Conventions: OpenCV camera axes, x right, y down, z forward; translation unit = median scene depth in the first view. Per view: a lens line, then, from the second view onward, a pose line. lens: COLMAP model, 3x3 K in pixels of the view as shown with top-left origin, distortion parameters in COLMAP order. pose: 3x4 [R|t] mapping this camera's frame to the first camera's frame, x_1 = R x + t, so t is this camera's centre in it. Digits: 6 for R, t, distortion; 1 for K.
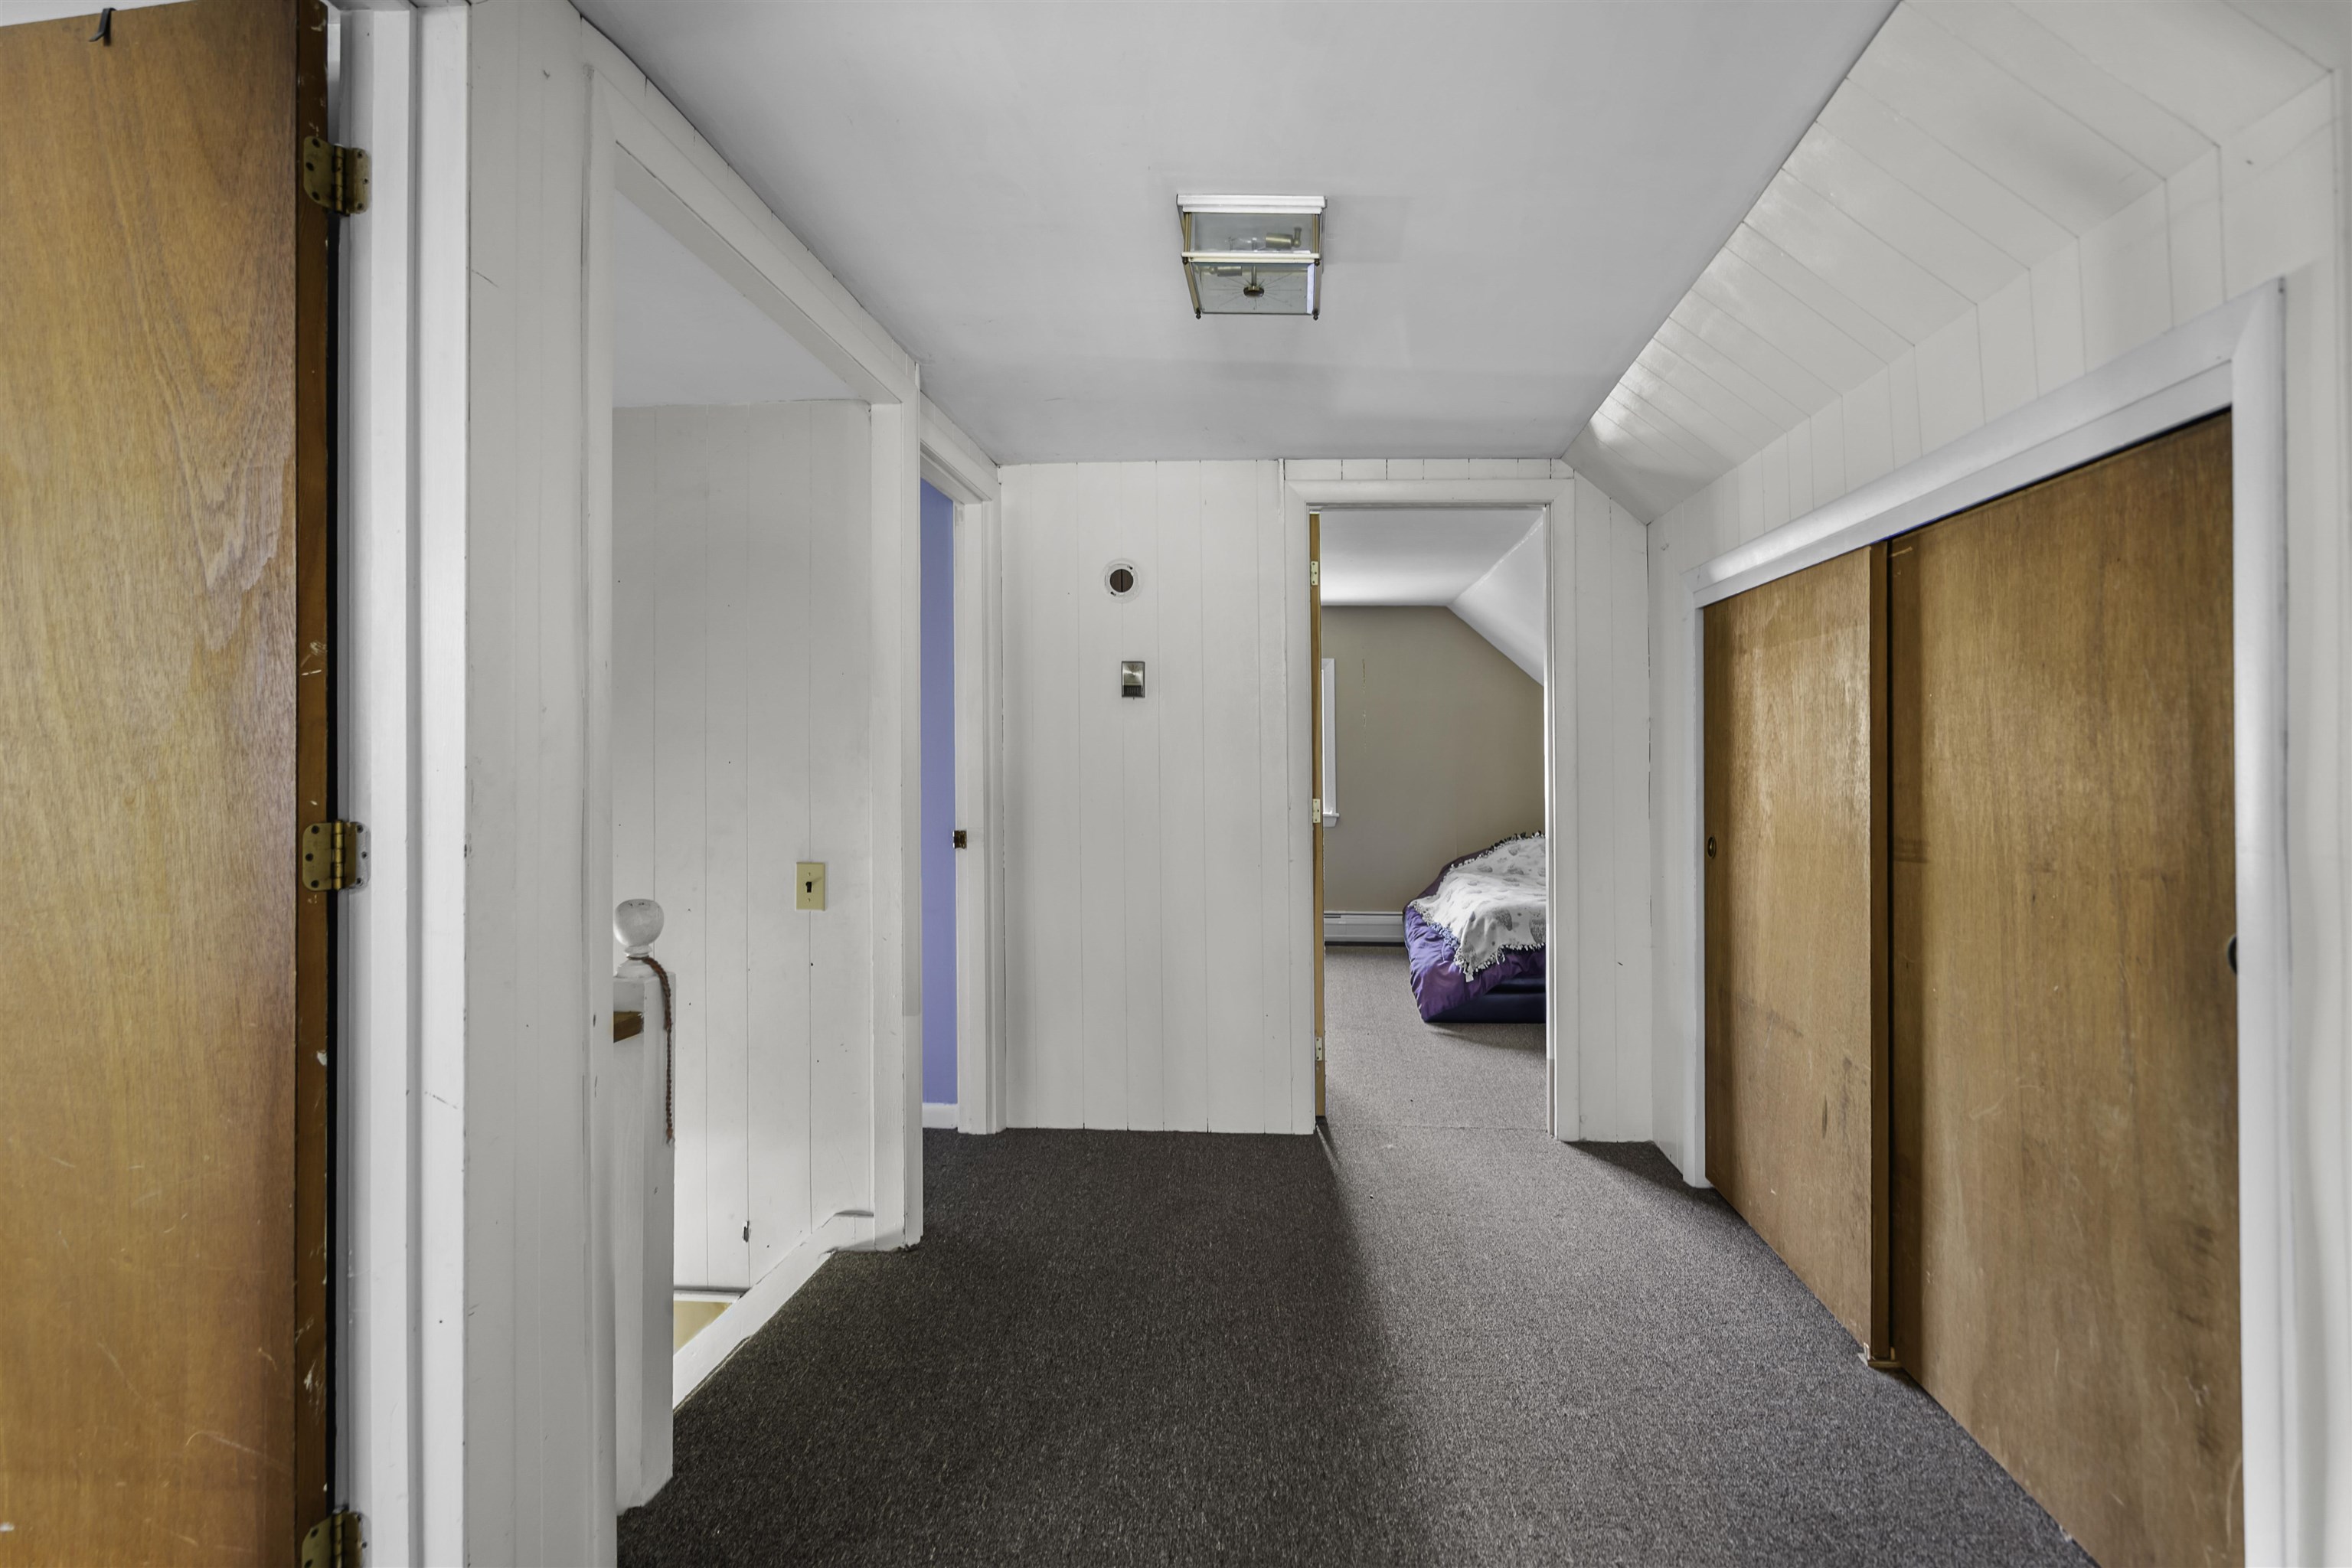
lens RADIAL K [[1080.2, 0, 1183.6], [0, 1080.2, 773.4], [0, 0, 1]] dist [-0.000628, 0.000736]
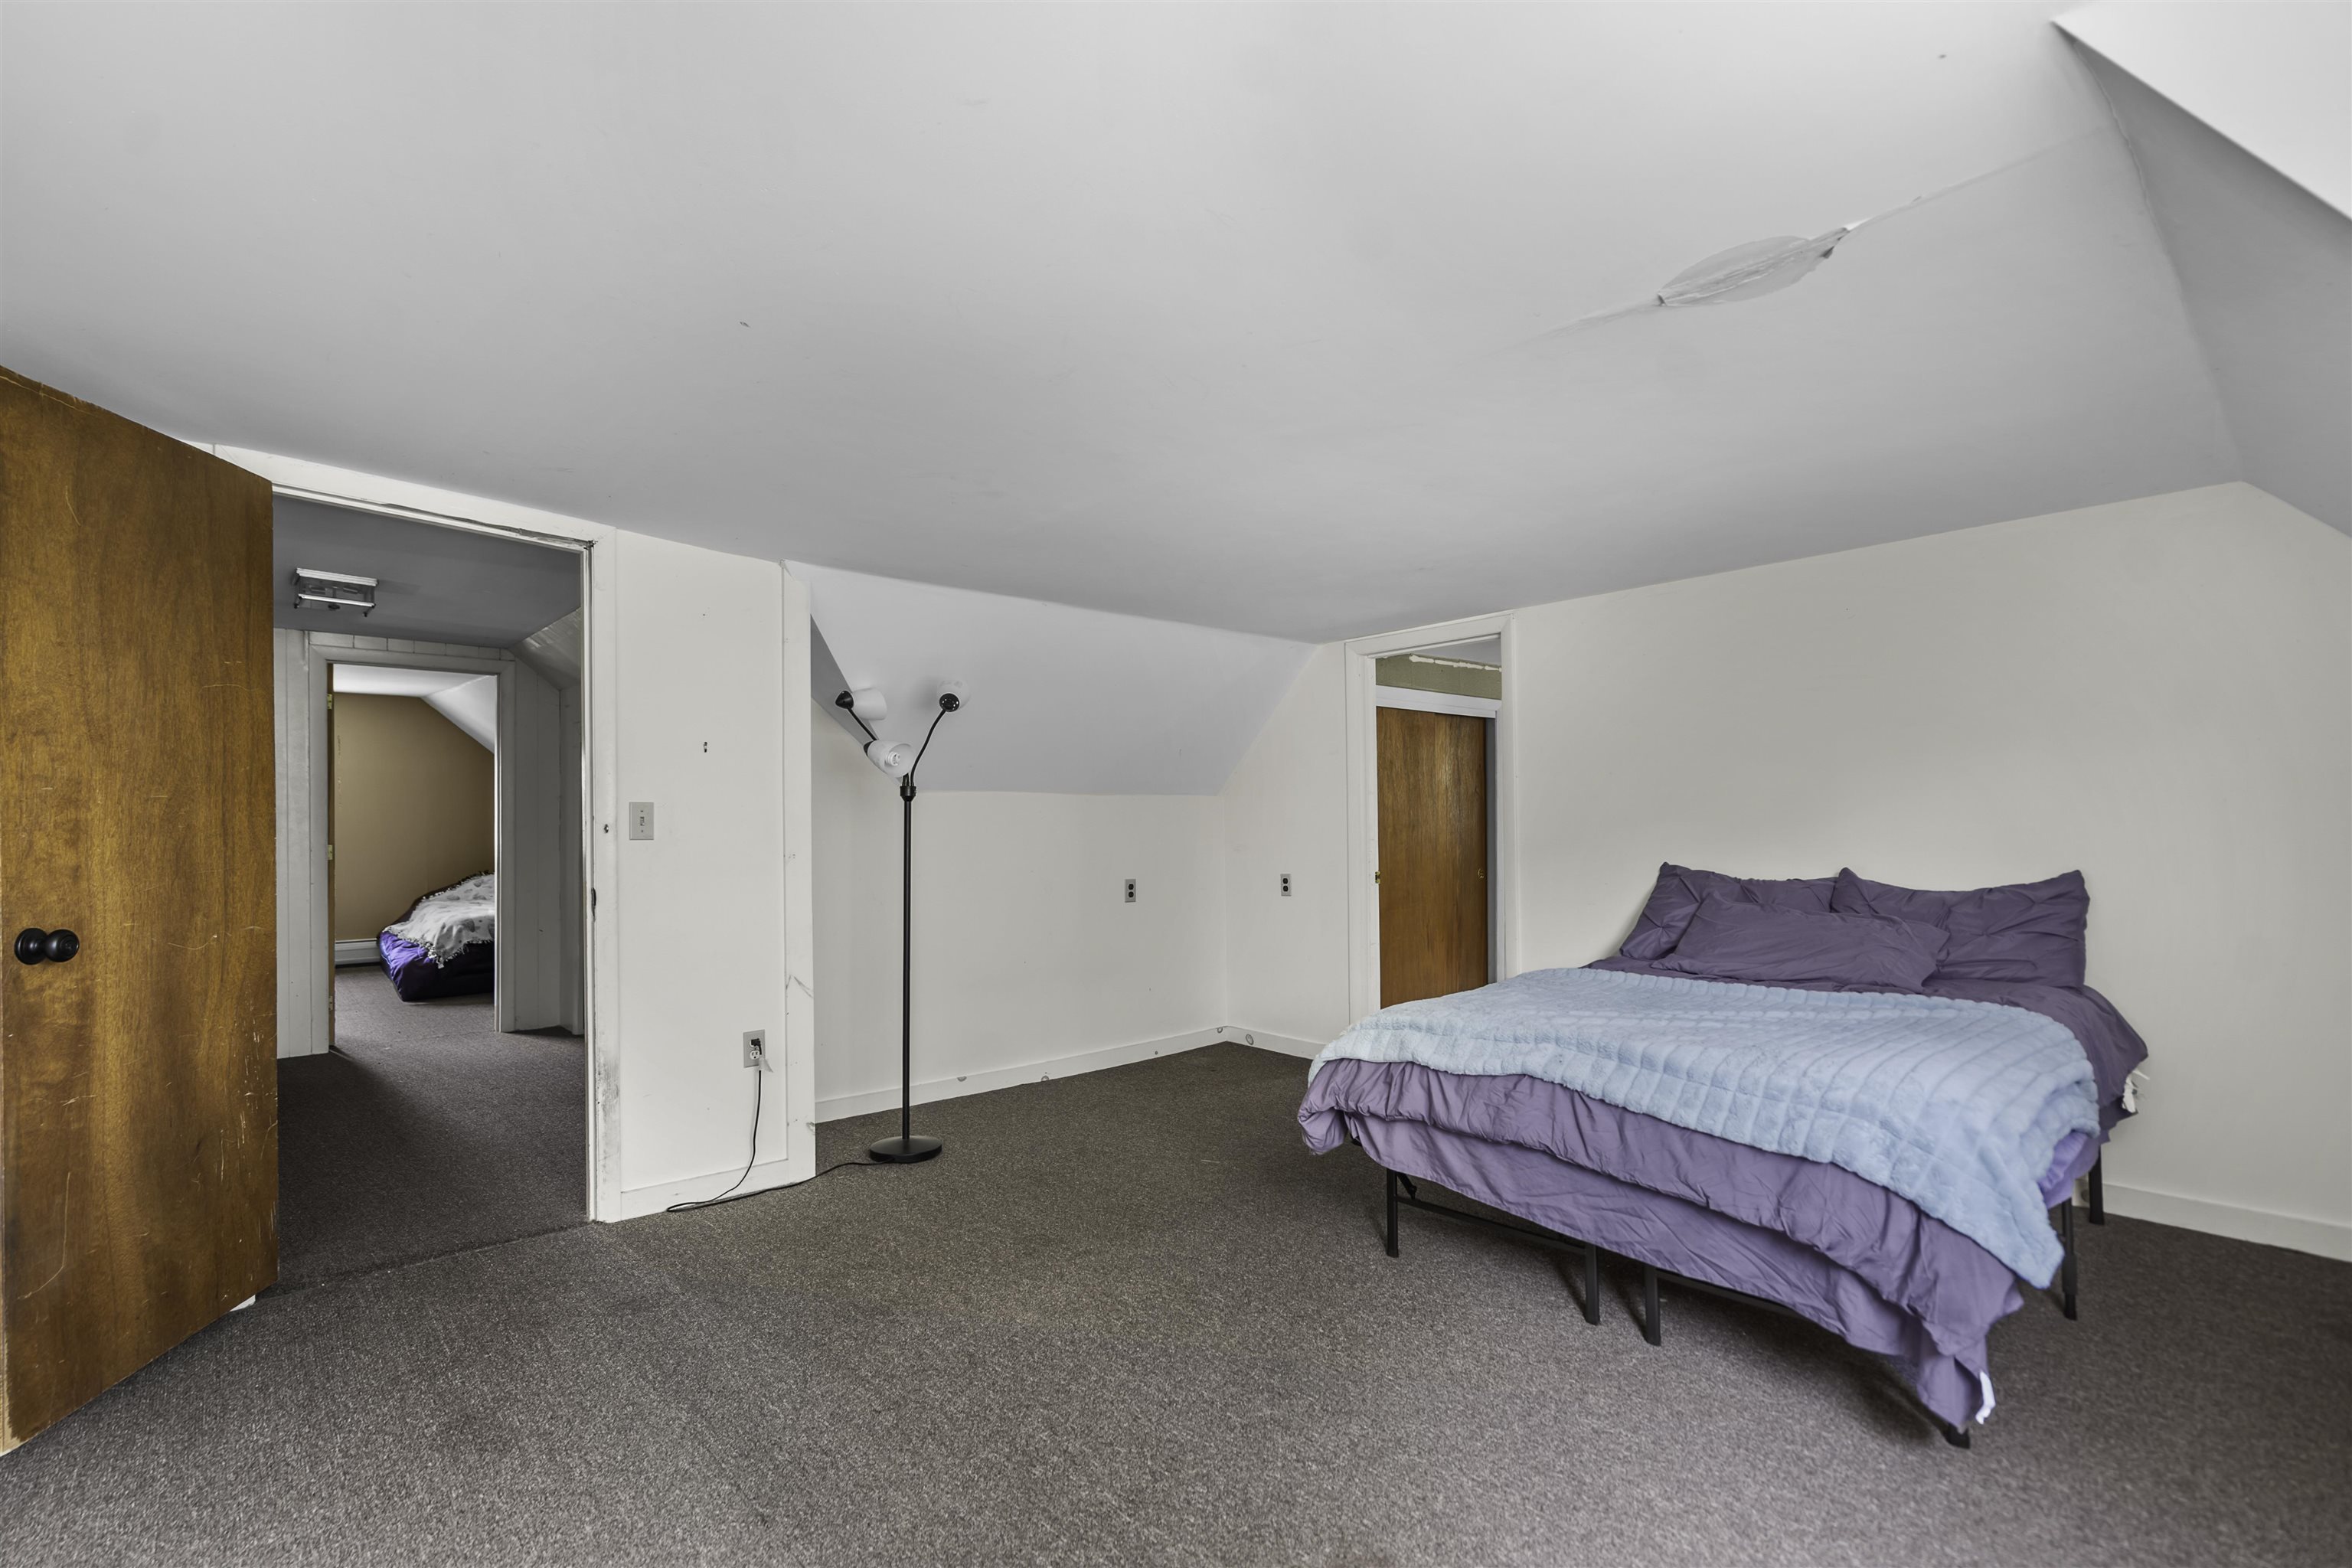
lens RADIAL K [[1080.2, 0, 1182.7], [0, 1080.2, 802.6], [0, 0, 1]] dist [-0.000628, 0.000736]
pose [[0.647436, 0.011971, 0.762025, -0.196978], [0.000108, 0.999875, -0.015799, -0.010284], [-0.762120, 0.010311, 0.647354, -0.698281]]
